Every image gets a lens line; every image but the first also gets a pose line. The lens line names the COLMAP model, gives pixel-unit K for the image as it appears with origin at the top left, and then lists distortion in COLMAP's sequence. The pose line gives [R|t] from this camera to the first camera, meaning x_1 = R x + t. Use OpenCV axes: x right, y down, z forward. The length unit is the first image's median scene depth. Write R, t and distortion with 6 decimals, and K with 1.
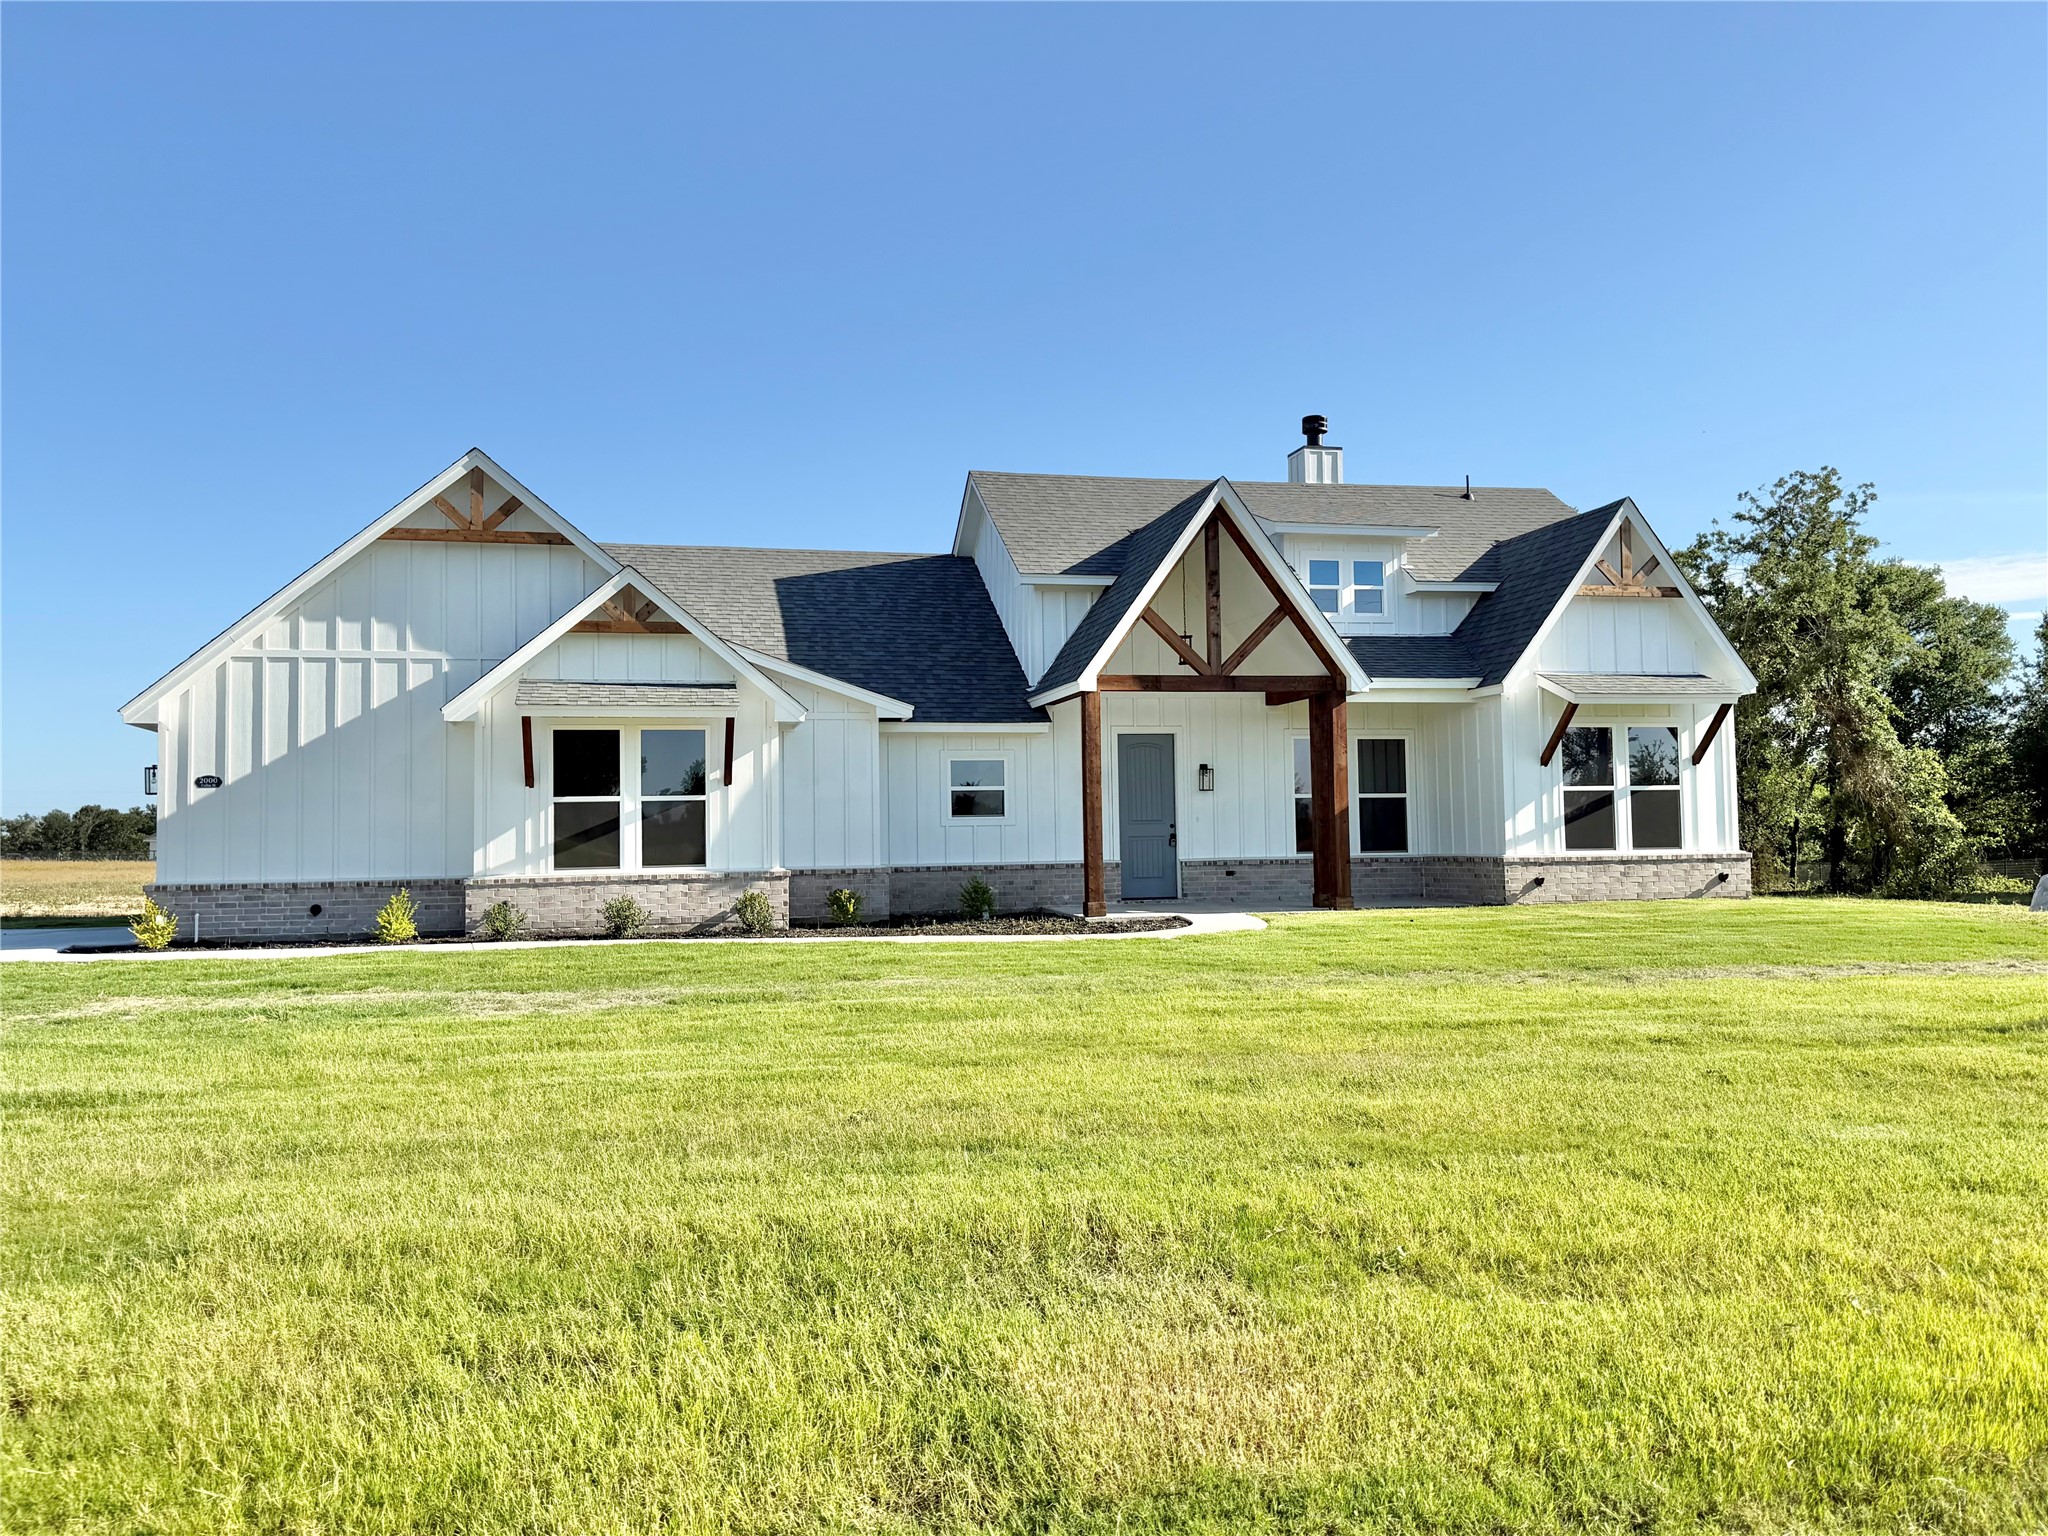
lens RADIAL K [[1618.1, 0, 1034.0], [0, 1618.1, 755.2], [0, 0, 1]] dist [0.181841, -0.399884]
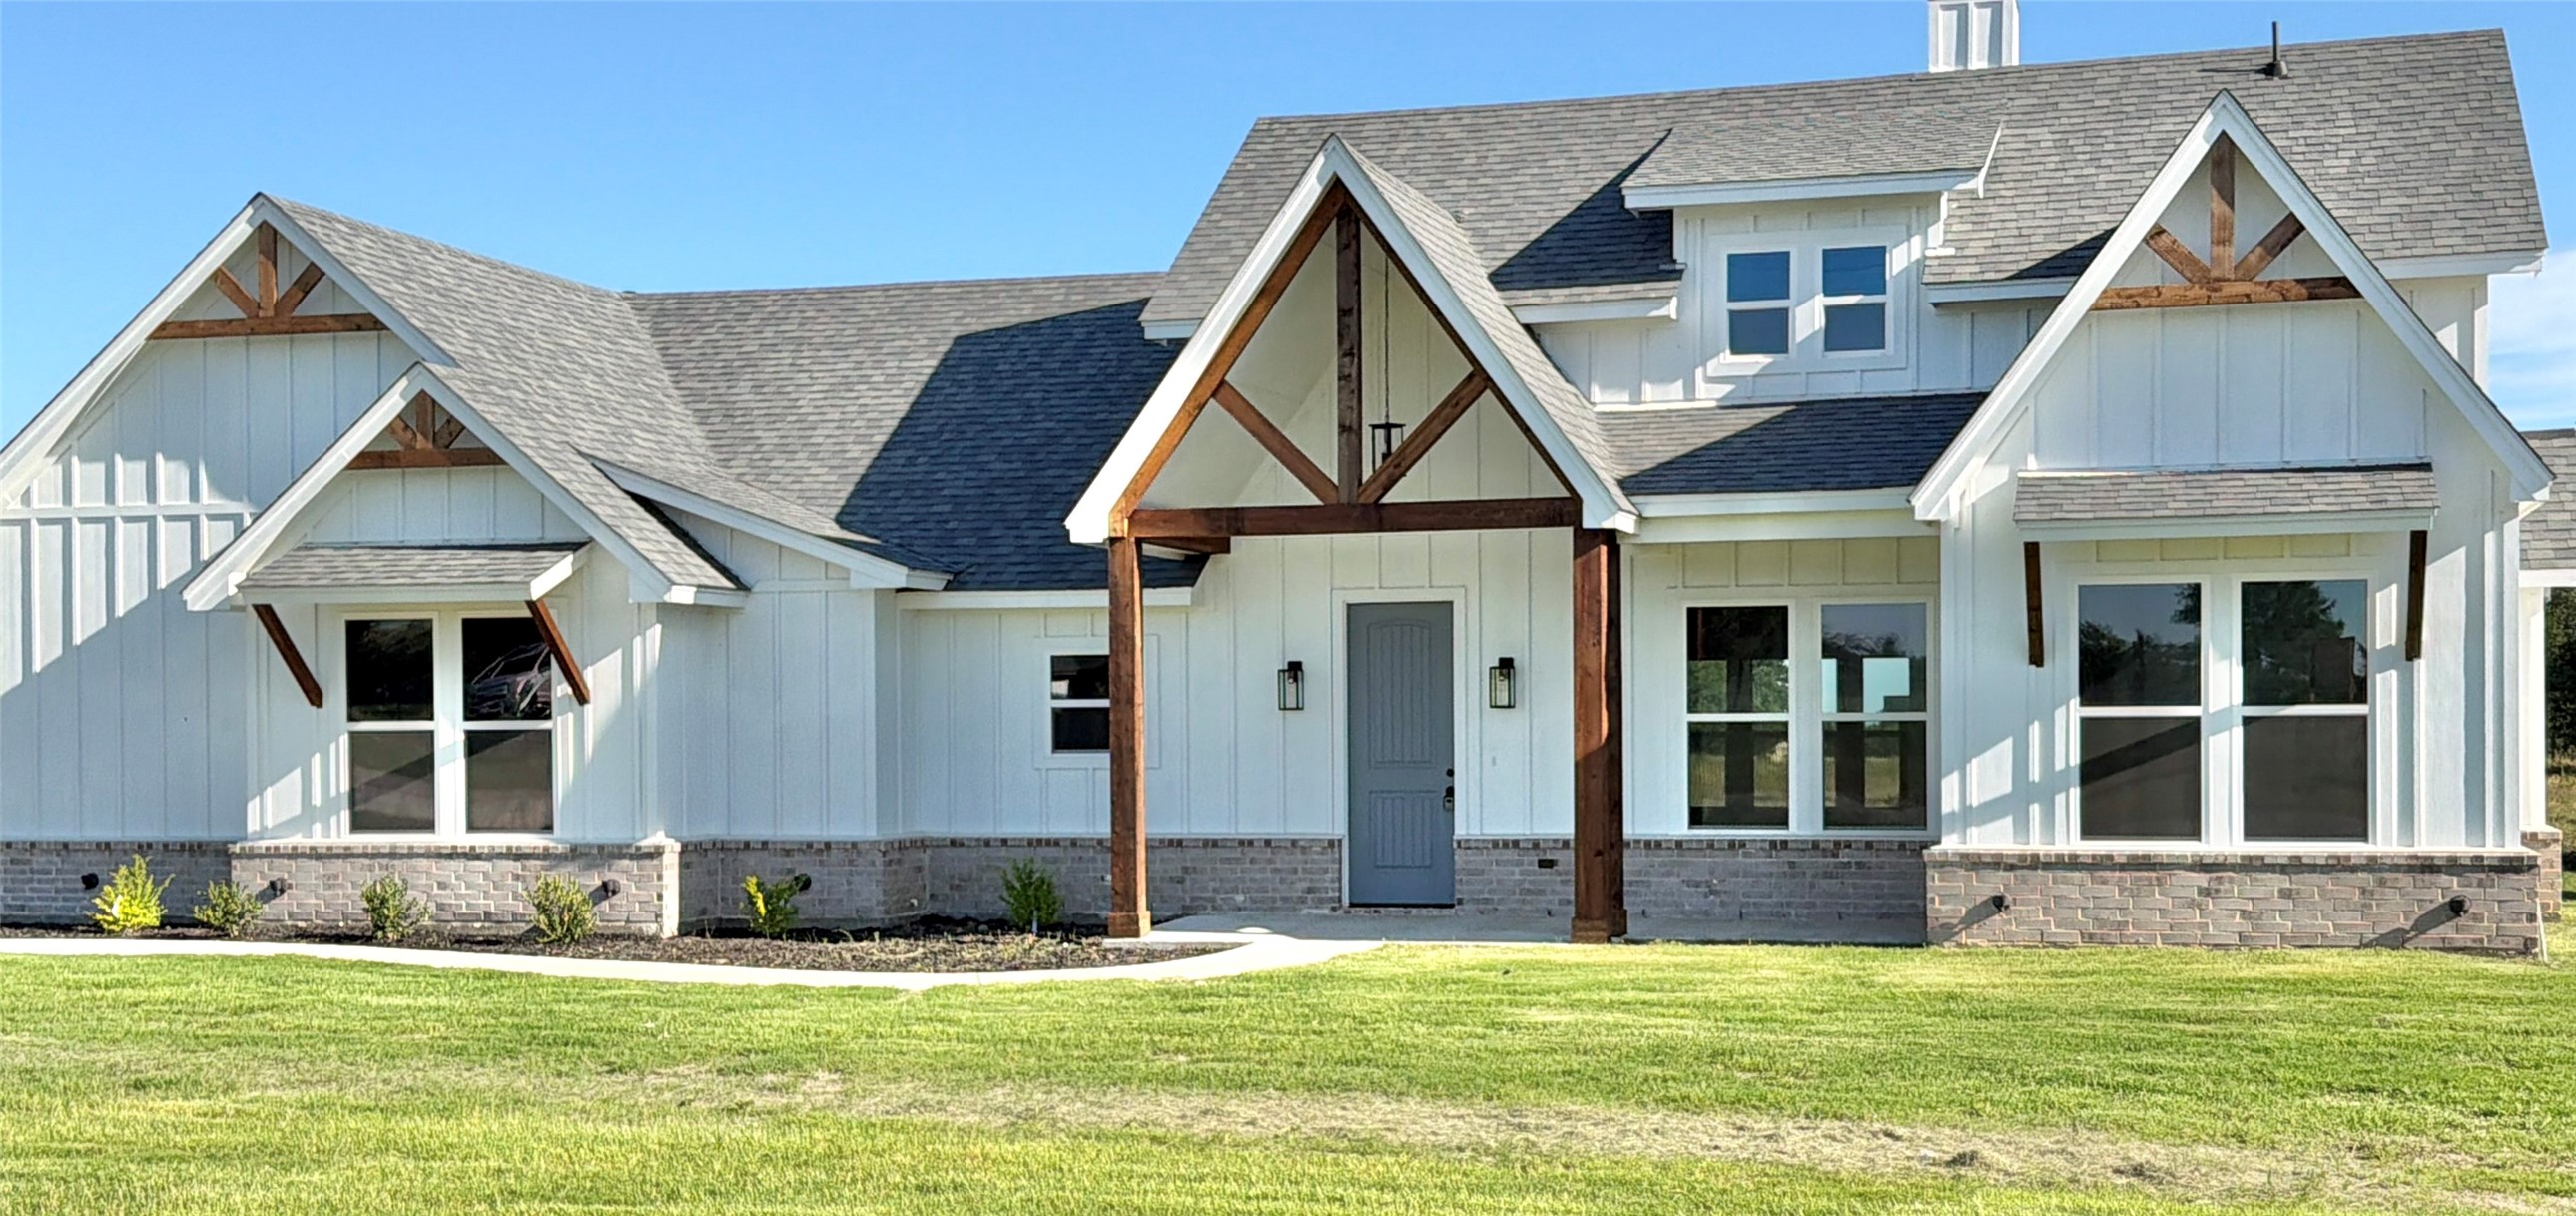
lens RADIAL K [[3163.3, 0, 1297.5], [0, 3163.3, 744.6], [0, 0, 1]] dist [0.204166, -0.476181]
pose [[0.866654, 0.013391, -0.498729, 0.606533], [0.018580, 0.998080, 0.059087, -0.030797], [0.498563, -0.060474, 0.864741, 0.069870]]
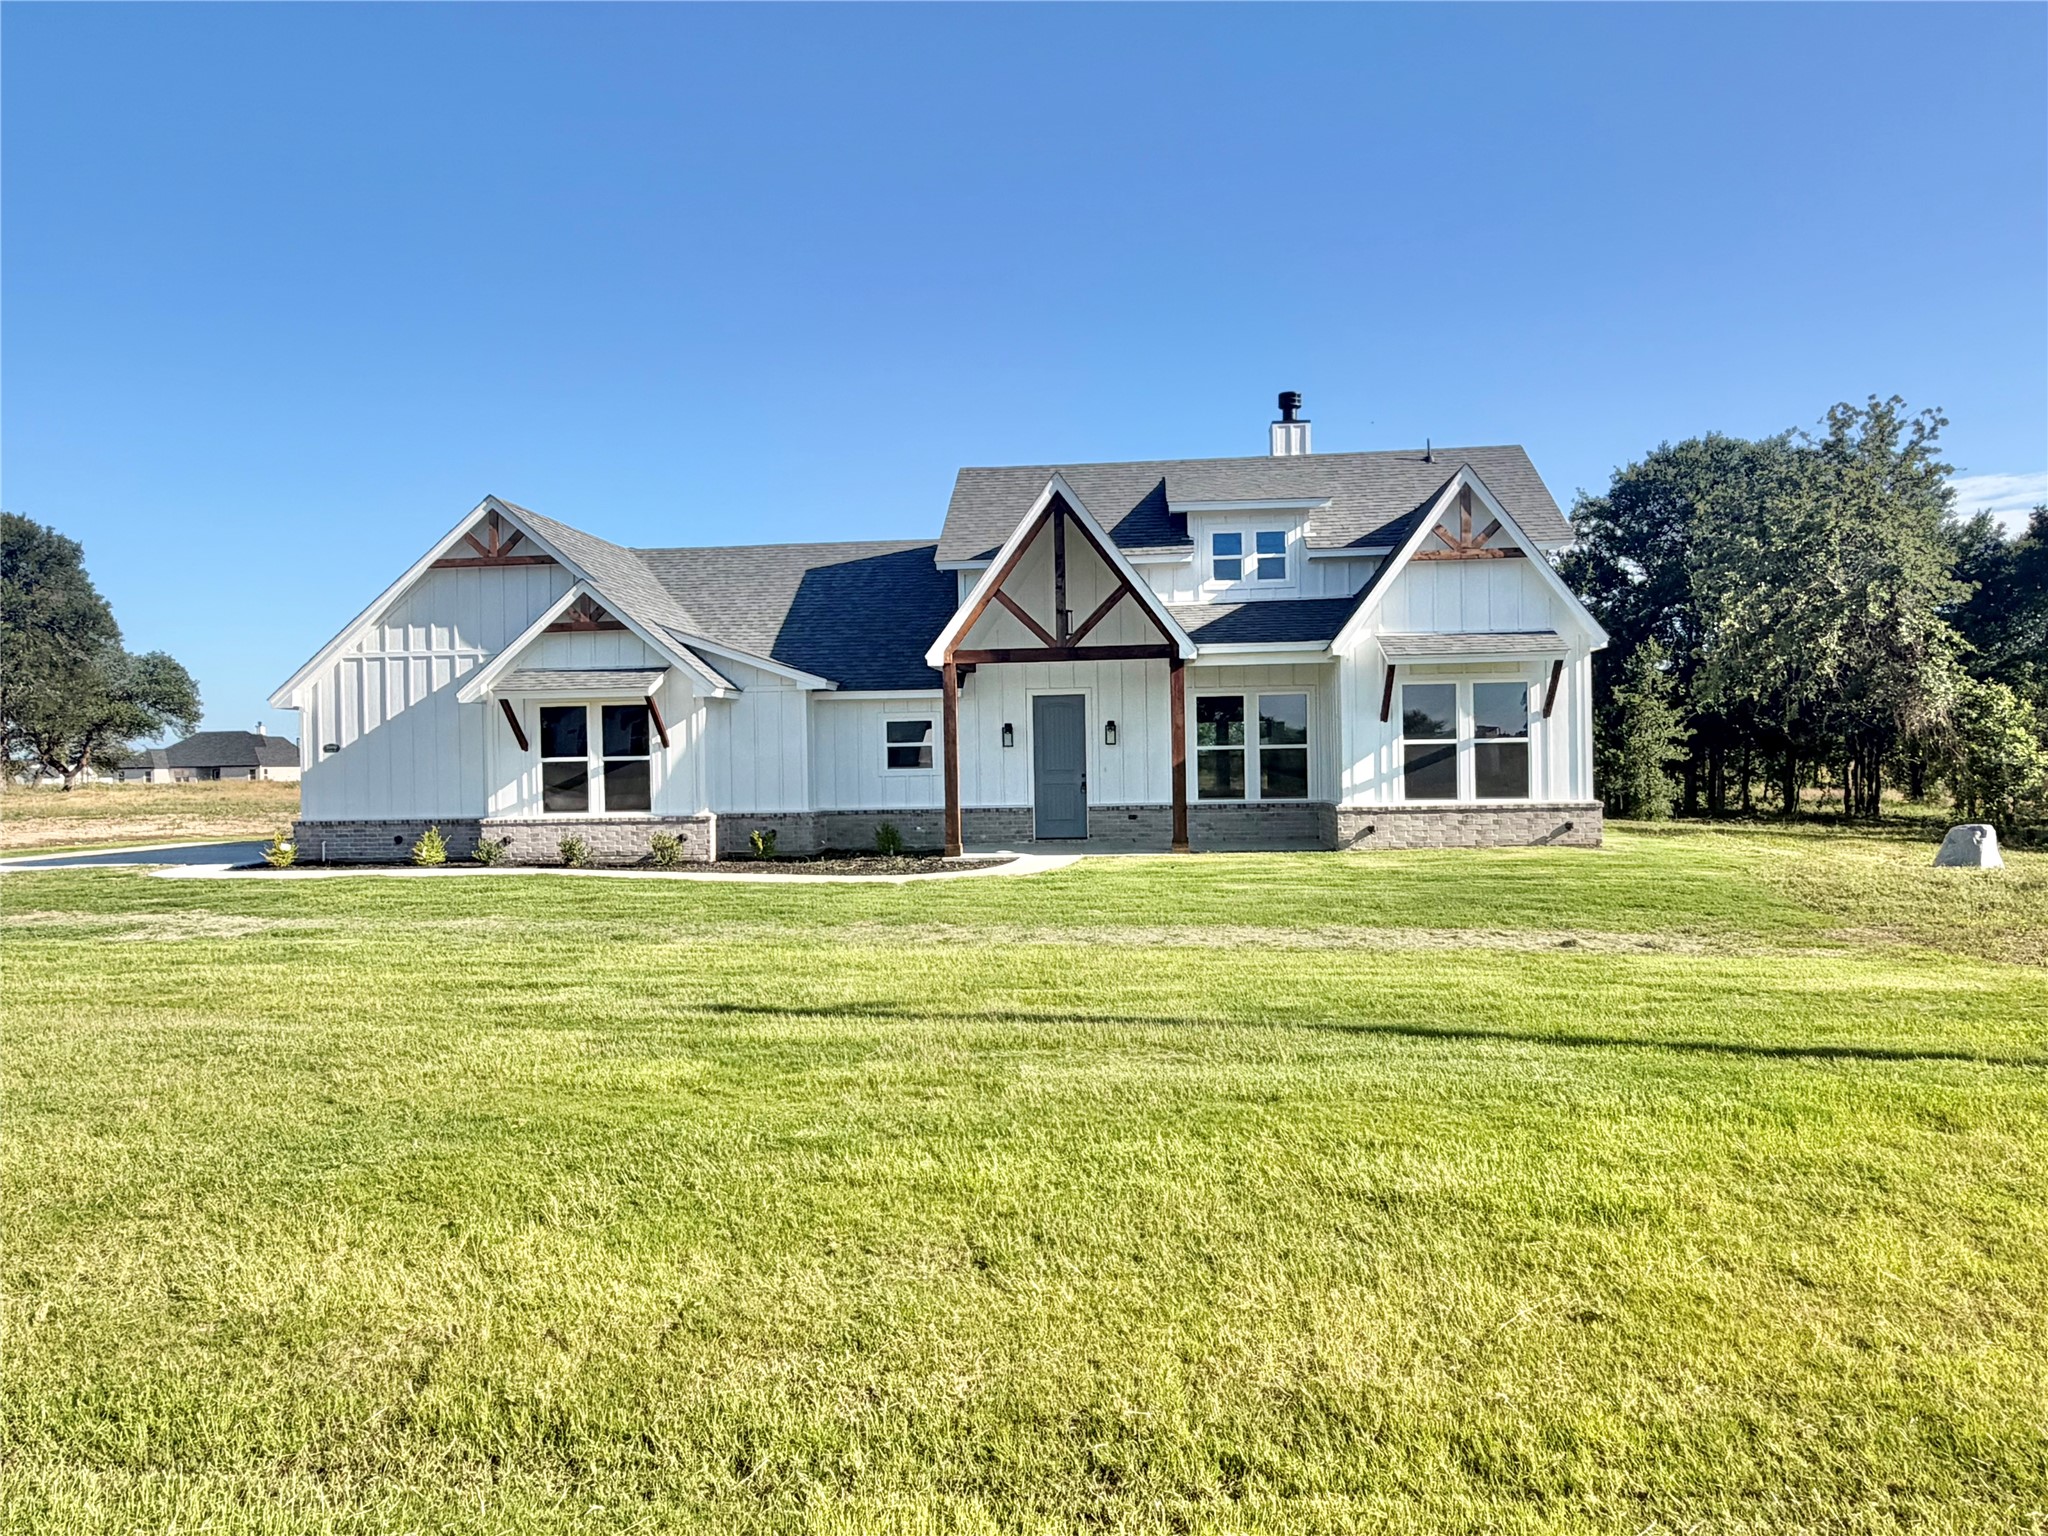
lens RADIAL K [[1440.0, 0, 1024.0], [0, 1440.0, 768.0], [0, 0, 1]] dist [-0.003351, -0.000943]
pose [[0.942938, 0.000559, -0.332969, 0.410664], [0.020922, 0.997923, 0.060926, -0.025917], [0.332311, -0.064416, 0.940967, 0.034490]]
